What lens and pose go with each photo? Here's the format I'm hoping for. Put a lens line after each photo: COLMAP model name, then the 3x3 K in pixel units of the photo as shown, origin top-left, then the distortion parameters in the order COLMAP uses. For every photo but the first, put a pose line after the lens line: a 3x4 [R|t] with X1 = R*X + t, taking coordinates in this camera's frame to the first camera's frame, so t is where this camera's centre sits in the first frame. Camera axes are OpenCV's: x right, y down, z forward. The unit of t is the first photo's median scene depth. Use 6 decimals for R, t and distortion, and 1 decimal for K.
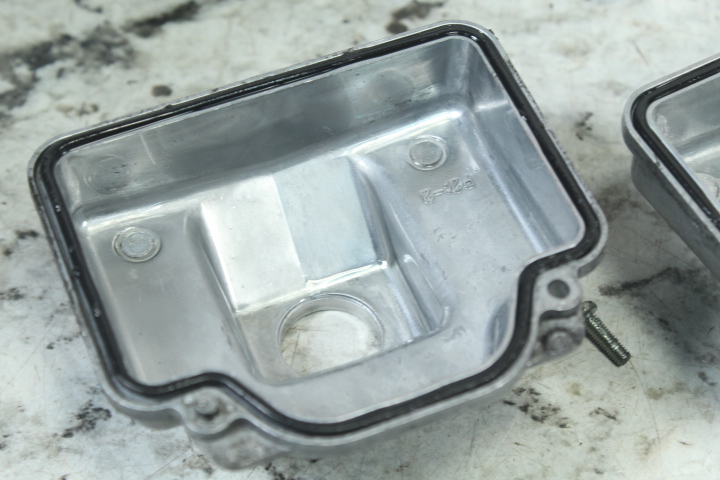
lens RADIAL K [[1640.4, 0, 360.0], [0, 1640.4, 240.0], [0, 0, 1]] dist [0.037989, 0.289246]
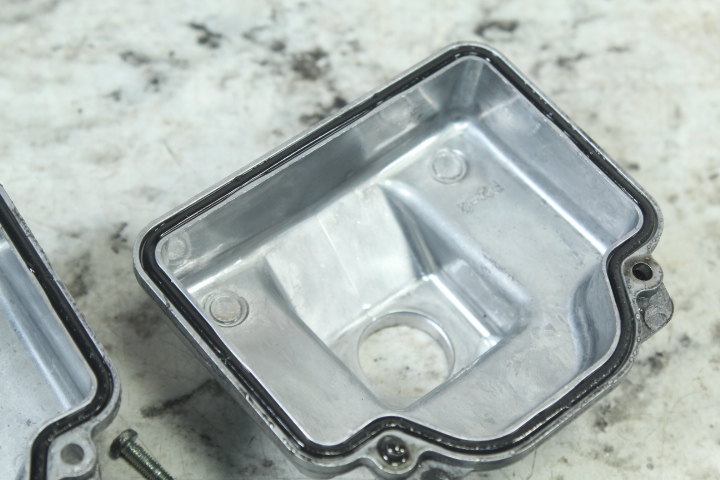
lens RADIAL K [[1640.4, 0, 360.0], [0, 1640.4, 240.0], [0, 0, 1]] dist [0.037989, 0.289246]
pose [[0.977698, -0.109630, 0.179129, 0.110881], [0.101011, 0.993275, 0.056575, -0.121377], [-0.184127, -0.037220, 0.982198, -0.012385]]
